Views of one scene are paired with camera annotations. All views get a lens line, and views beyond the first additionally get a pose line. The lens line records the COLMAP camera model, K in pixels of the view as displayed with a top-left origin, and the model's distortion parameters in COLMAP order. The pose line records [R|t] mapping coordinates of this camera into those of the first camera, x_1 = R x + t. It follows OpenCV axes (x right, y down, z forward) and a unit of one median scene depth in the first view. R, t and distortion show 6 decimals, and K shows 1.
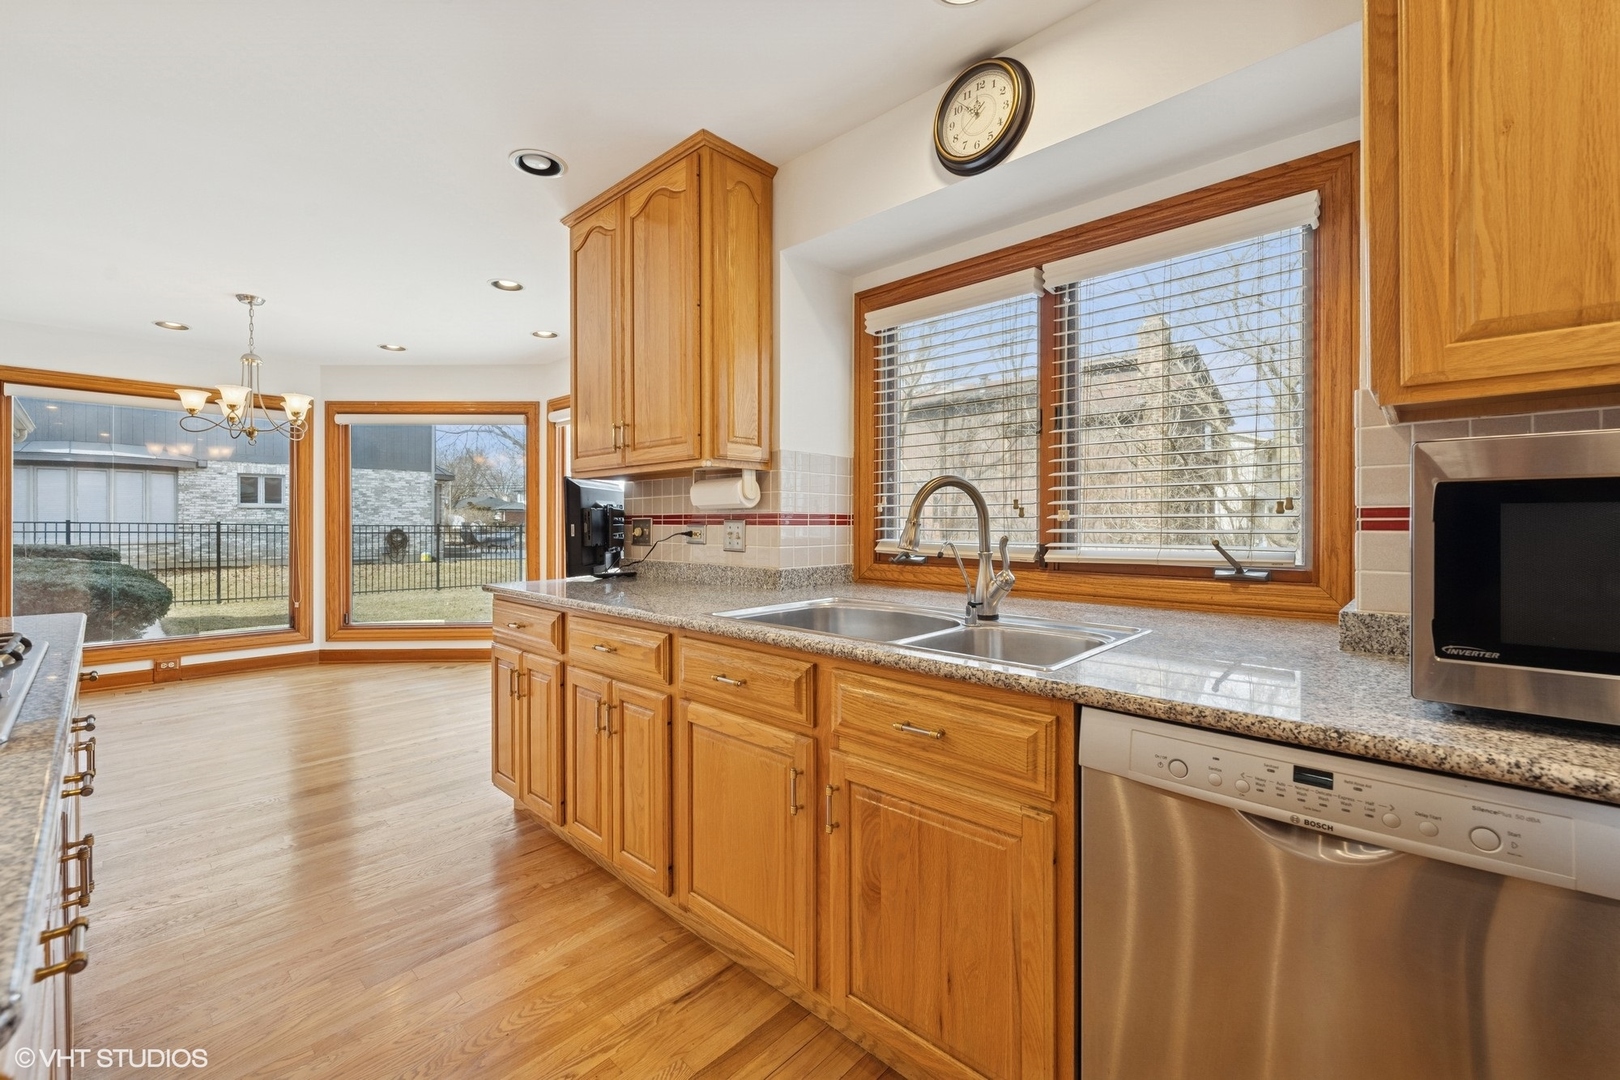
lens RADIAL K [[667.4, 0, 806.0], [0, 667.4, 529.0], [0, 0, 1]] dist [-0.006115, -0.000152]
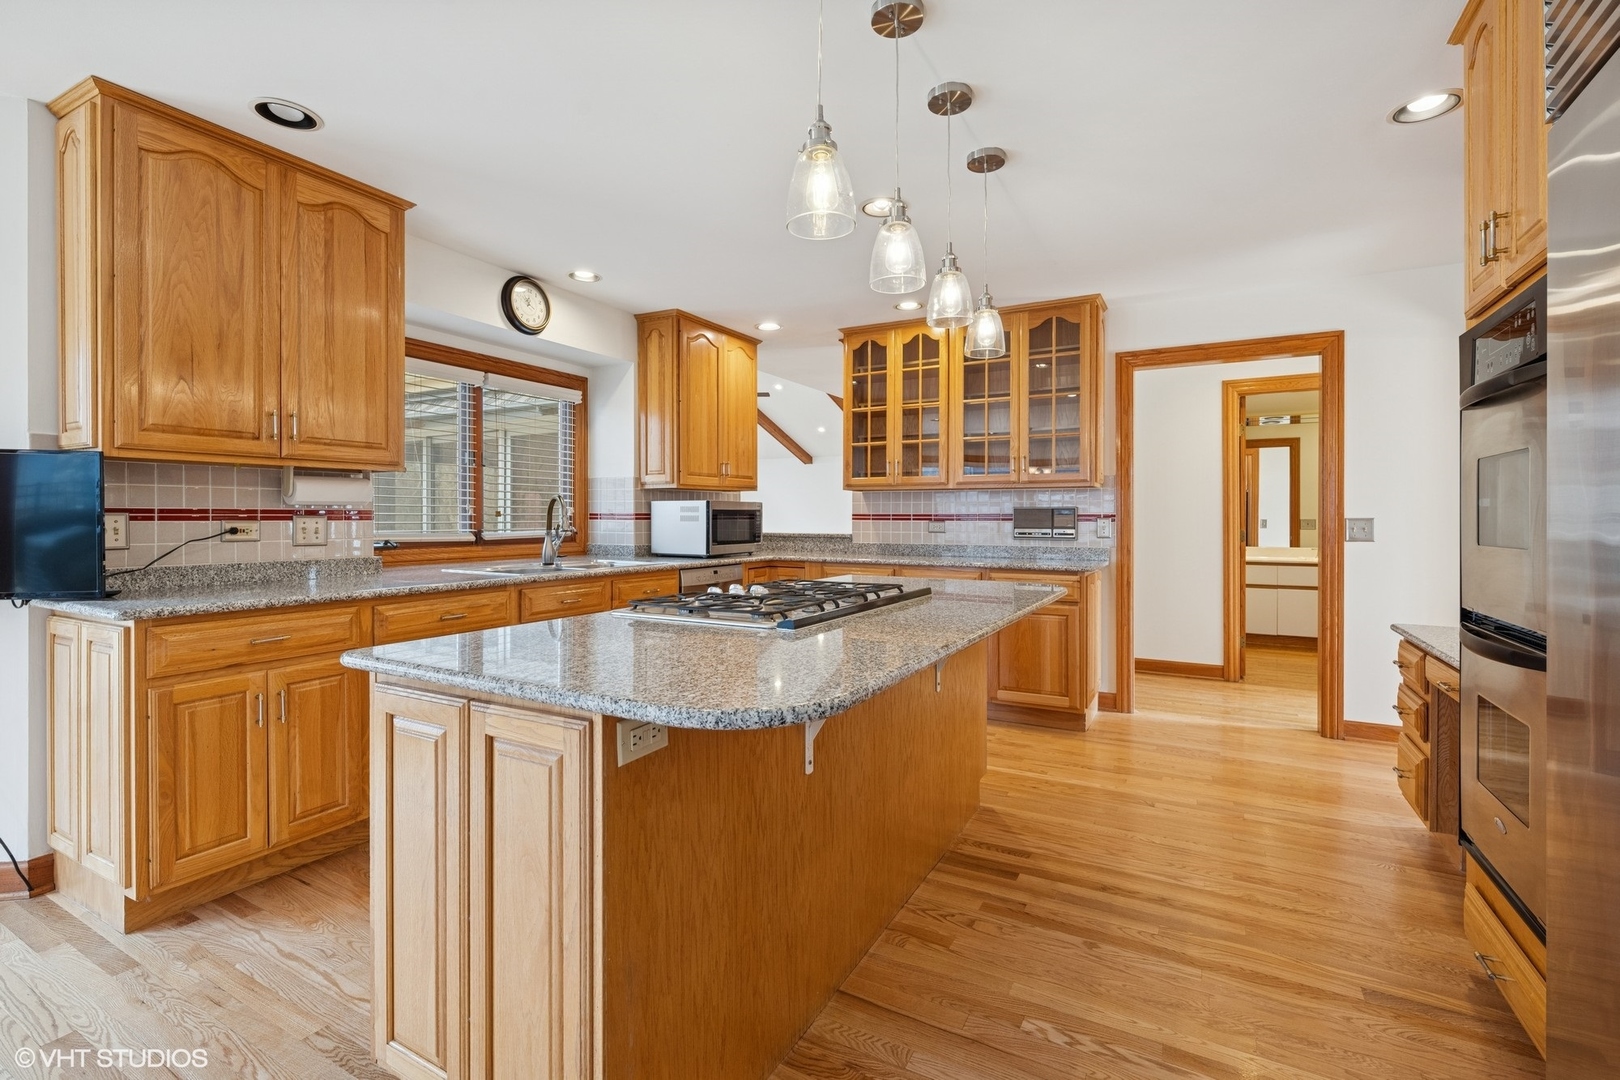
lens RADIAL K [[721.3, 0, 808.6], [0, 721.3, 527.3], [0, 0, 1]] dist [0.005656, -0.000024]
pose [[-0.243396, -0.012078, 0.969852, -1.366772], [0.010053, 0.999837, 0.014974, -0.004398], [-0.969875, 0.013395, -0.243235, 0.510412]]
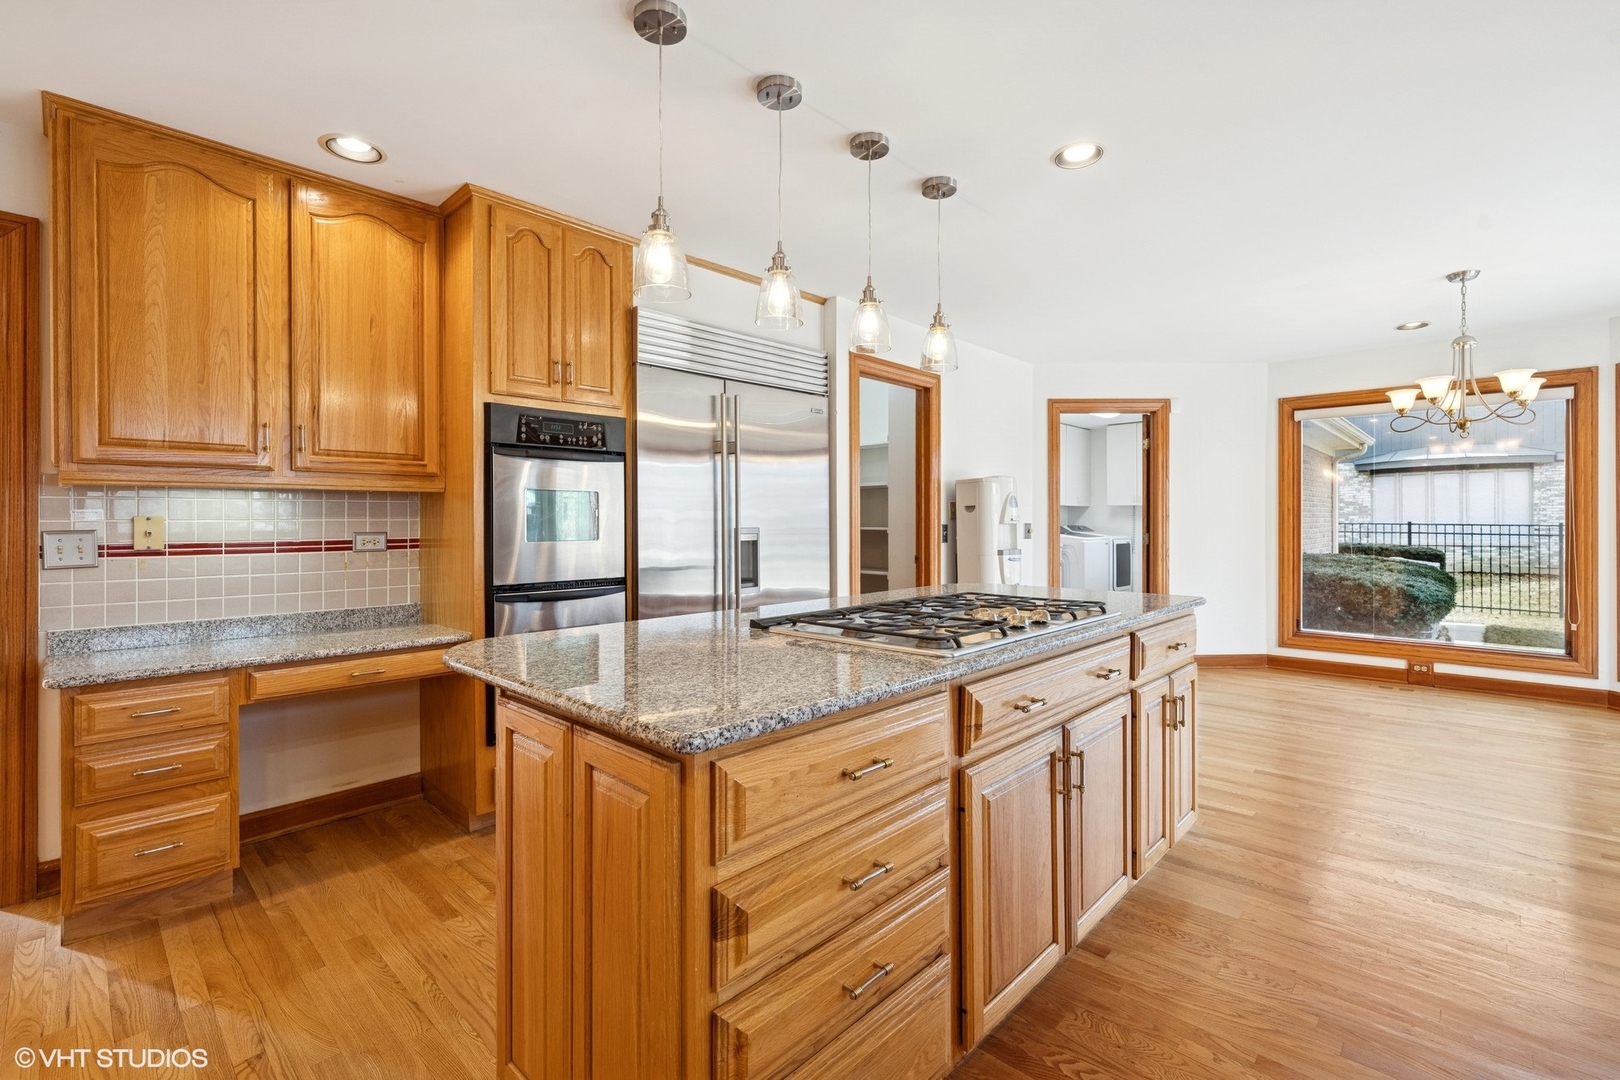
lens RADIAL K [[721.3, 0, 833.6], [0, 721.3, 523.5], [0, 0, 1]] dist [0.005656, -0.000024]
pose [[0.013177, -0.000807, -0.999913, 0.193404], [-0.009233, 0.999957, -0.000928, -0.002857], [0.999871, 0.009244, 0.013169, 0.203245]]
